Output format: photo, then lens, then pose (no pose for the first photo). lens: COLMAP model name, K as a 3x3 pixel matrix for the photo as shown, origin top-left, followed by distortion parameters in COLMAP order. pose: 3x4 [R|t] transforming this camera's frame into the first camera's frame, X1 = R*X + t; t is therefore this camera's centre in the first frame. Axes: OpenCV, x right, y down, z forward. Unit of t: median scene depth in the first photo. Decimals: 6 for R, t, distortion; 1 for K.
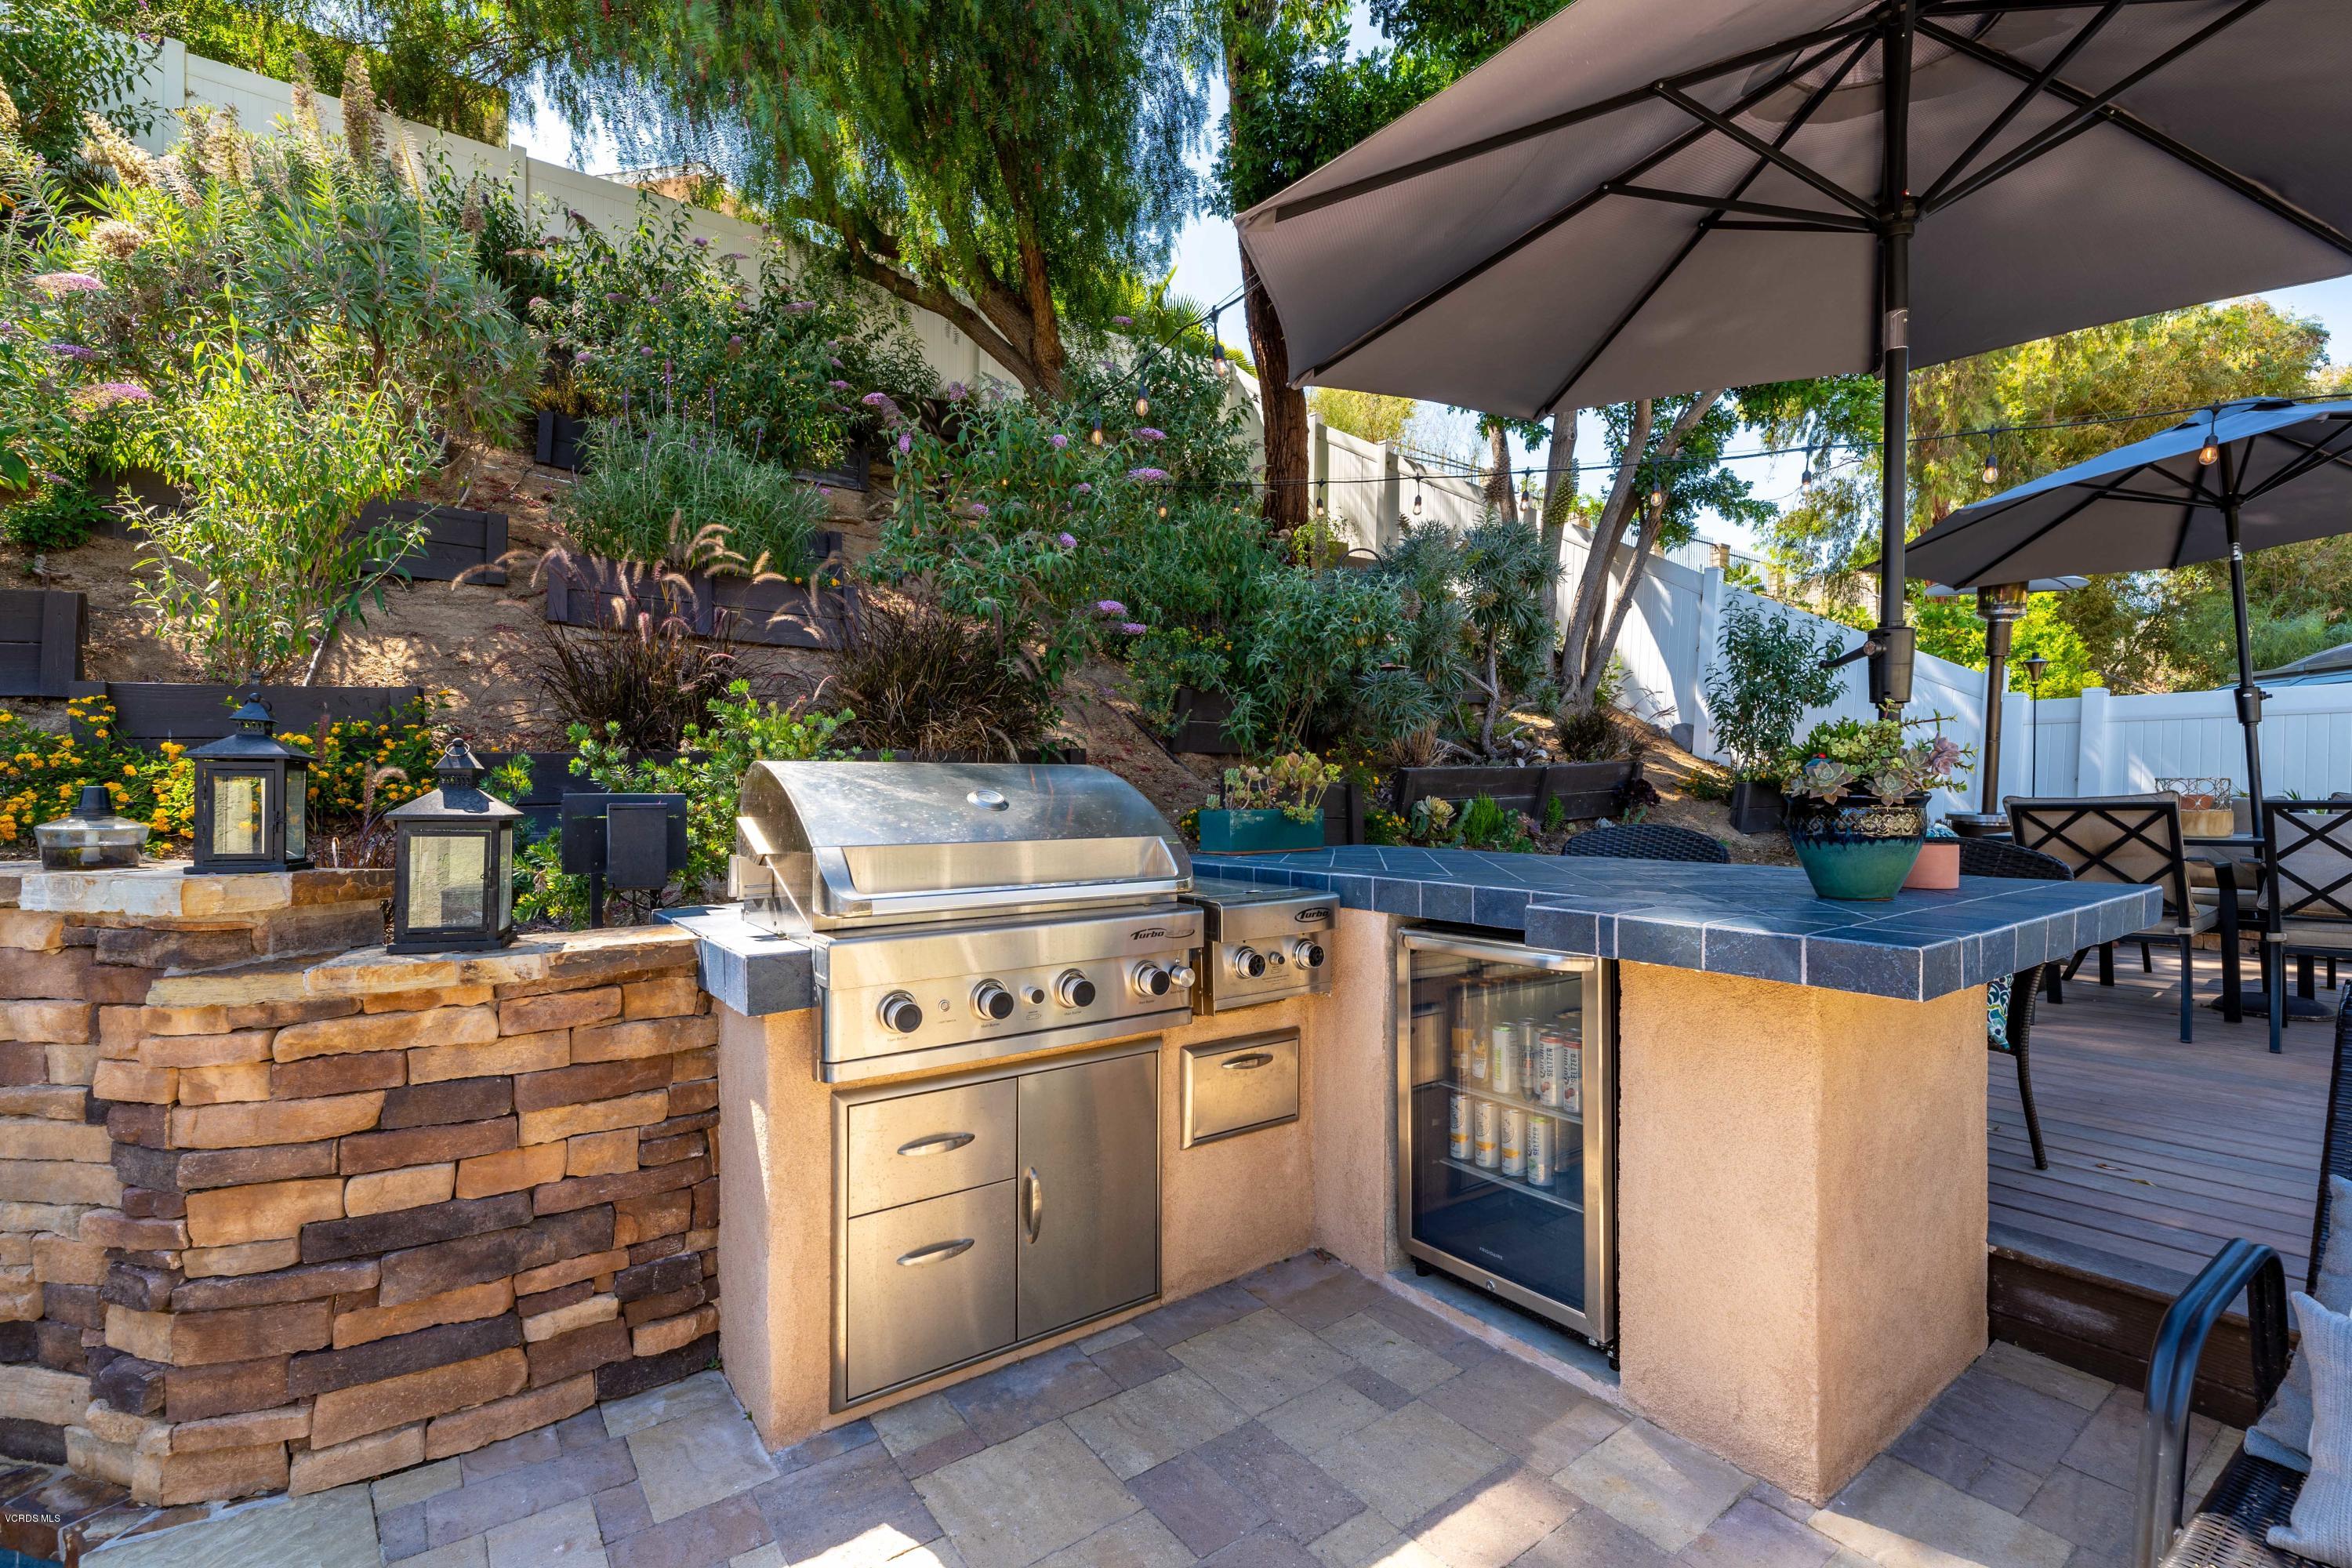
lens RADIAL K [[1056.8, 0, 1181.4], [0, 1056.8, 794.7], [0, 0, 1]] dist [0.004070, 0.000147]
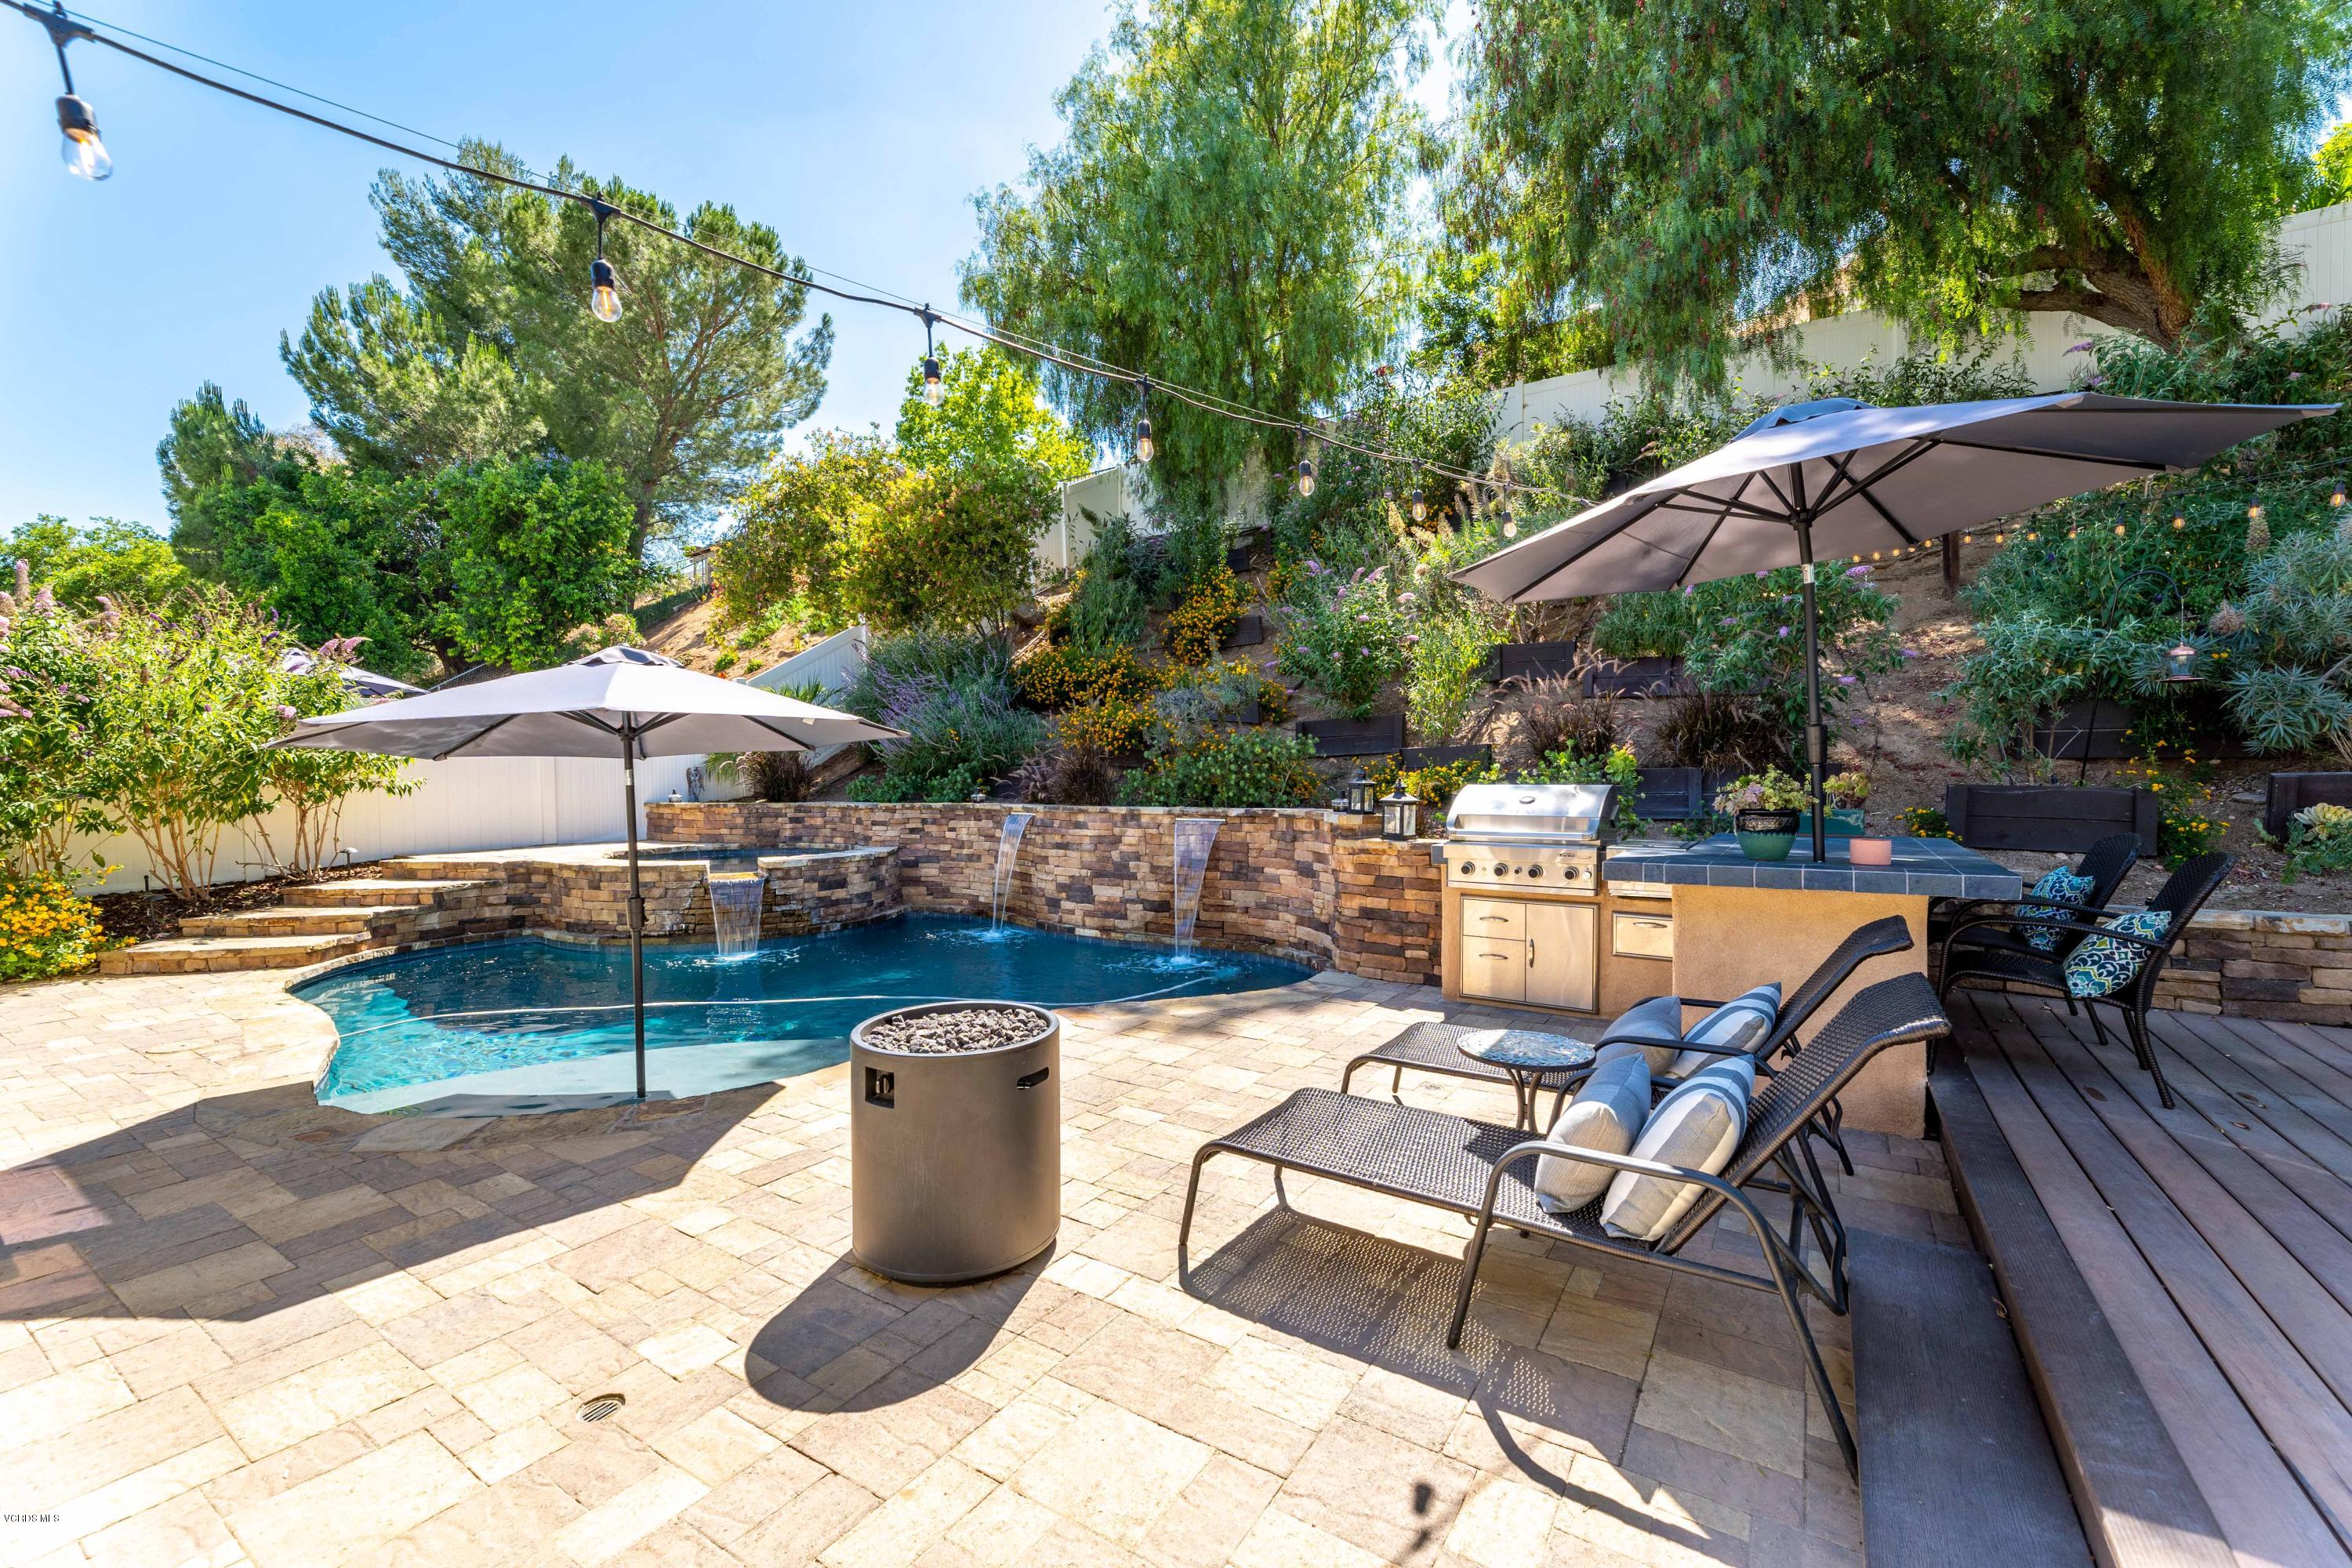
lens RADIAL K [[961.7, 0, 1175.8], [0, 961.7, 781.5], [0, 0, 1]] dist [0.006170, -0.000255]
pose [[0.333110, 0.010406, -0.942830, 2.073228], [-0.002071, 0.999945, 0.010305, -0.074760], [0.942886, -0.001480, 0.333114, -0.728236]]
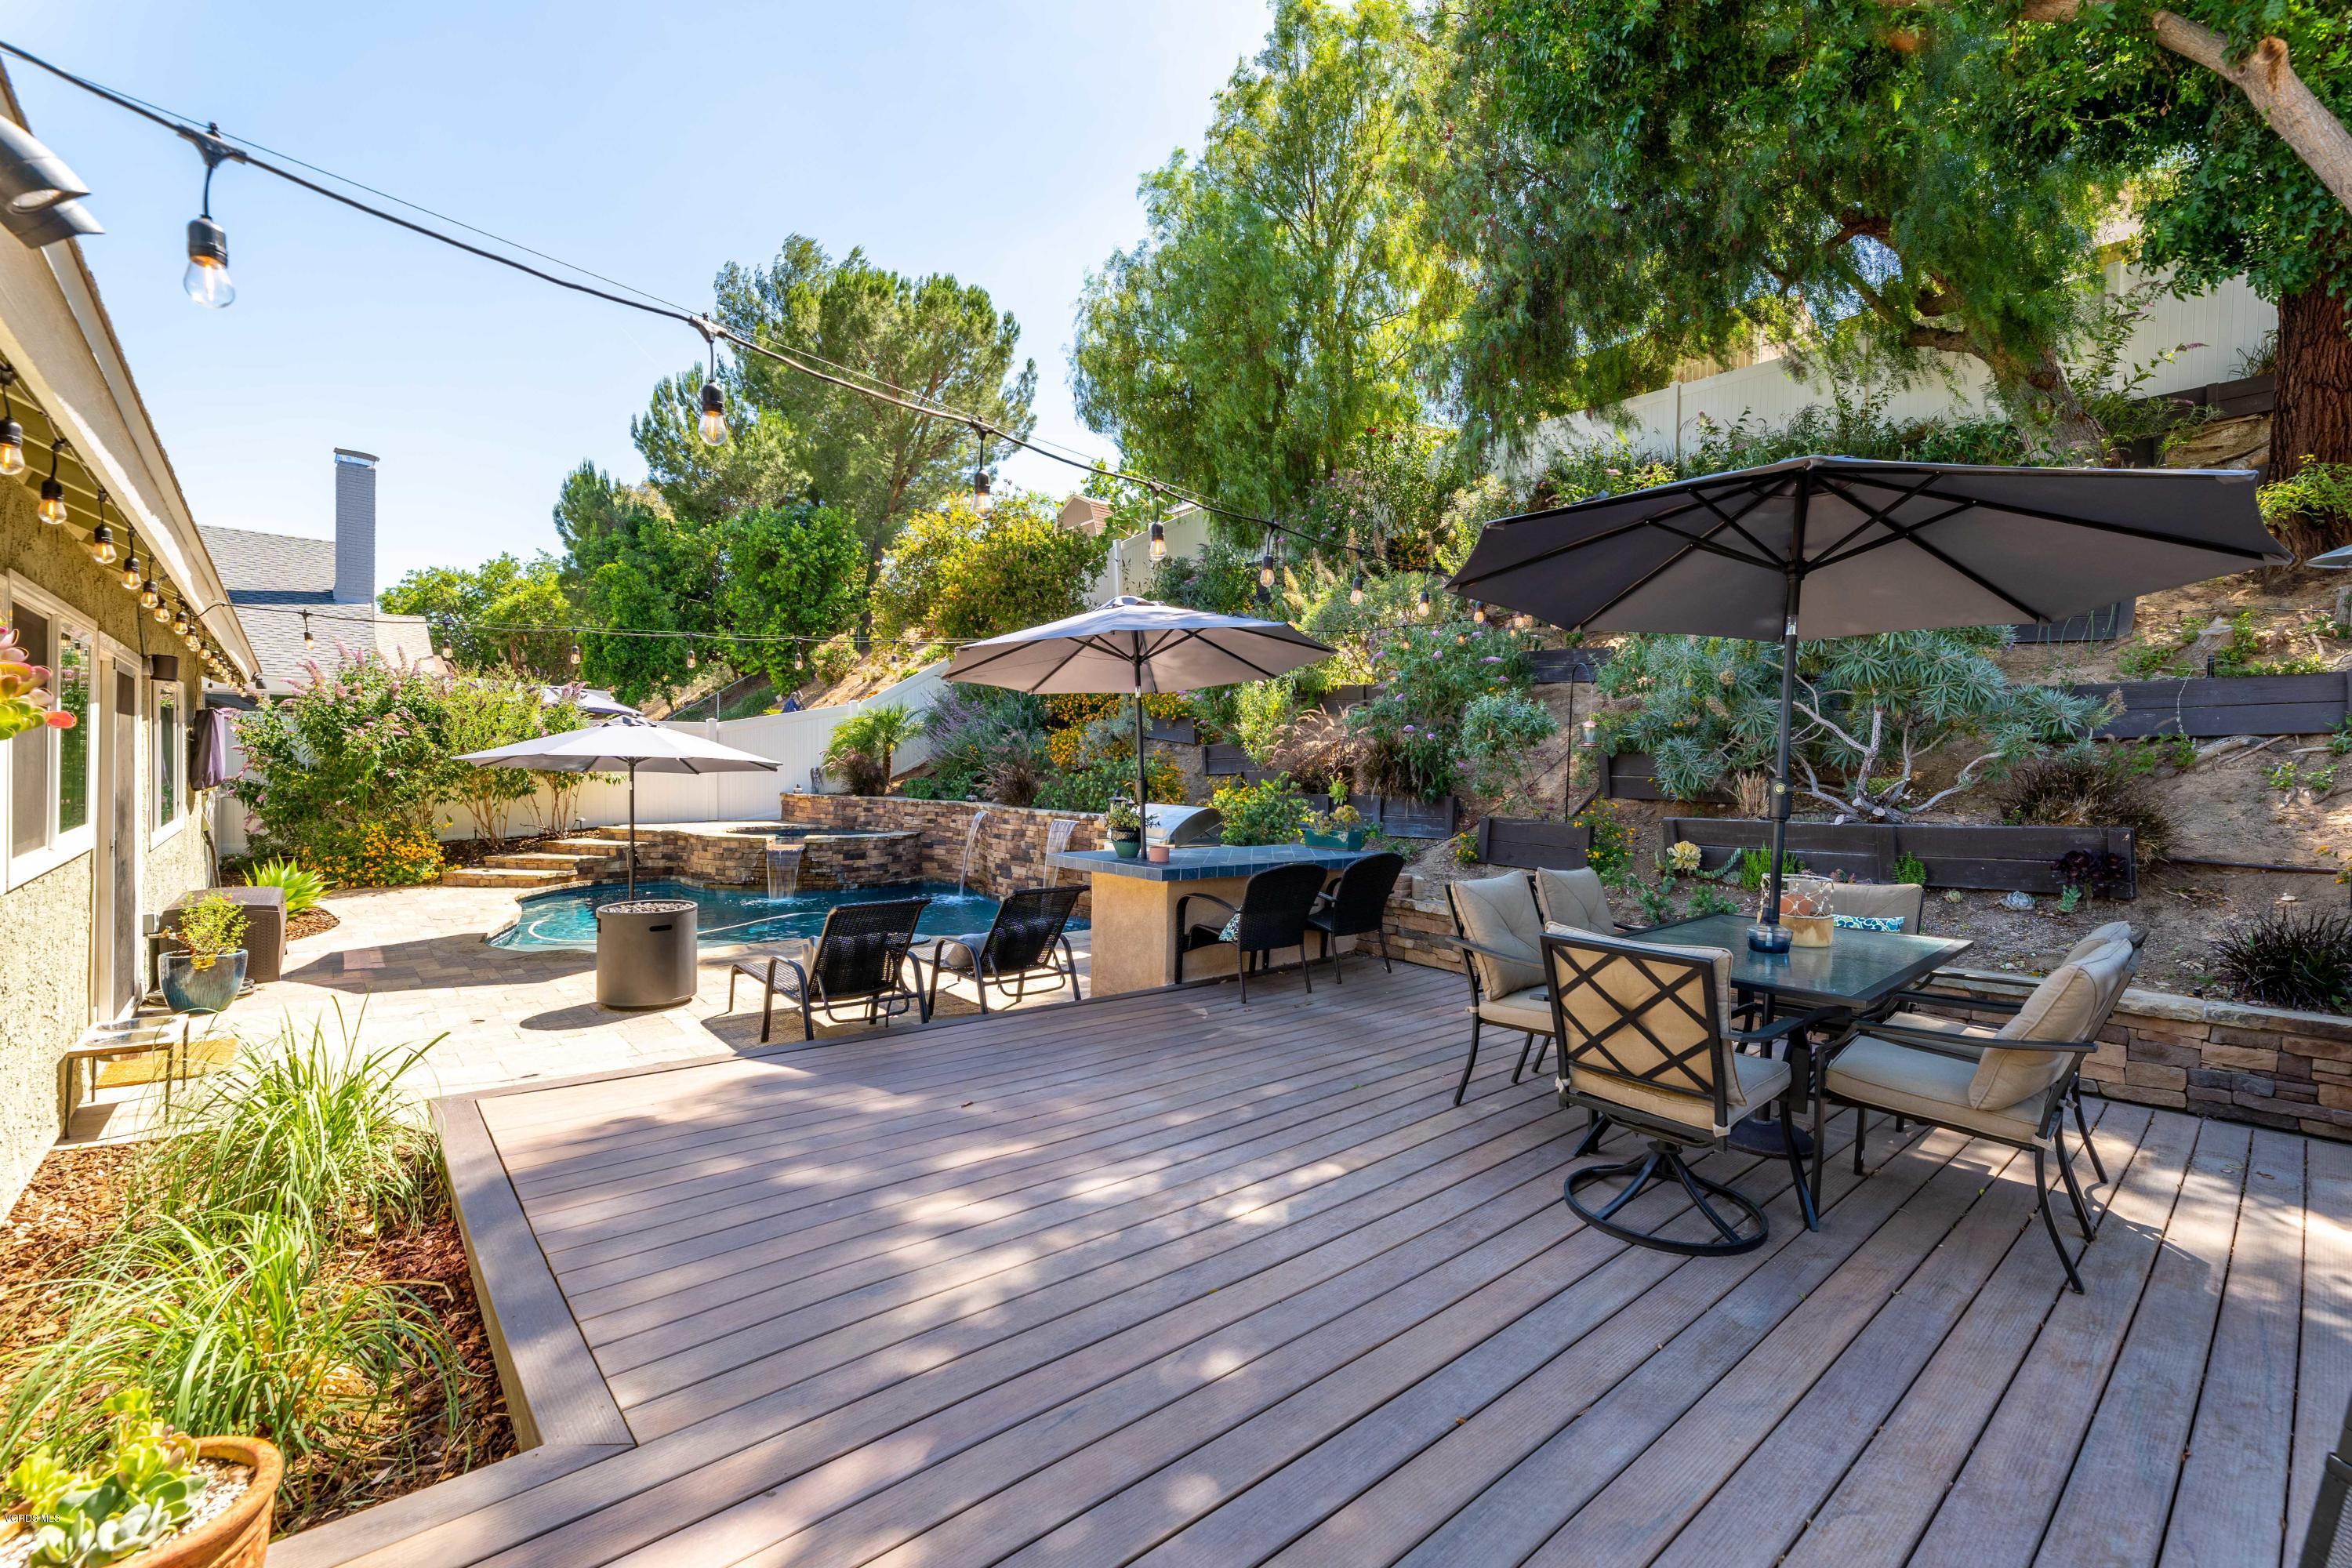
lens RADIAL K [[1001.4, 0, 1181.3], [0, 1001.4, 778.0], [0, 0, 1]] dist [-0.003966, -0.000201]
pose [[0.069065, 0.018258, -0.997445, 4.089501], [-0.025338, 0.999542, 0.016542, -0.230156], [0.997290, 0.024131, 0.069496, 0.971286]]
